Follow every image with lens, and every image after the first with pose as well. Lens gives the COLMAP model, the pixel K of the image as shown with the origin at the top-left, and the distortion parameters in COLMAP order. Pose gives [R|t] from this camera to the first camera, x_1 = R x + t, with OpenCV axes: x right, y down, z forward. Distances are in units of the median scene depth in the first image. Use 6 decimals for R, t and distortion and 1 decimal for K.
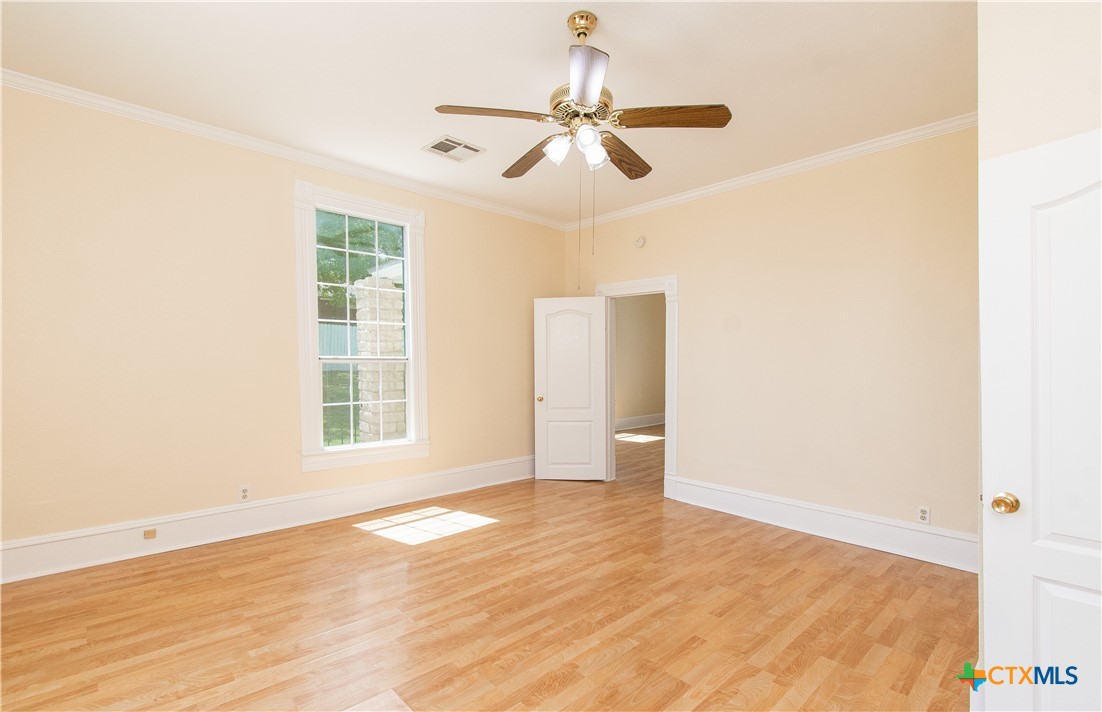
lens RADIAL K [[511.8, 0, 549.1], [0, 511.8, 375.1], [0, 0, 1]] dist [0.014043, -0.000026]
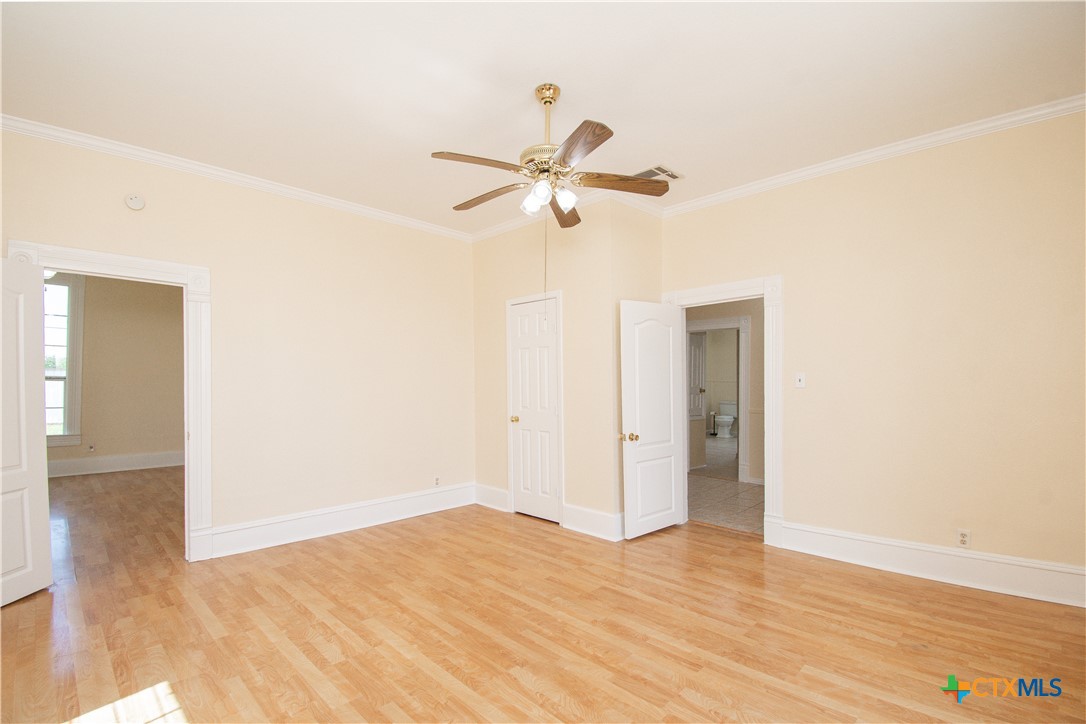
lens RADIAL K [[486.0, 0, 543.0], [0, 486.0, 362.0], [0, 0, 1]] dist [0.021224, -0.023416]
pose [[-0.039781, 0.033980, 0.998630, -0.859654], [0.022823, 0.999192, -0.033090, -0.034262], [-0.998948, 0.021475, -0.040524, 0.840422]]
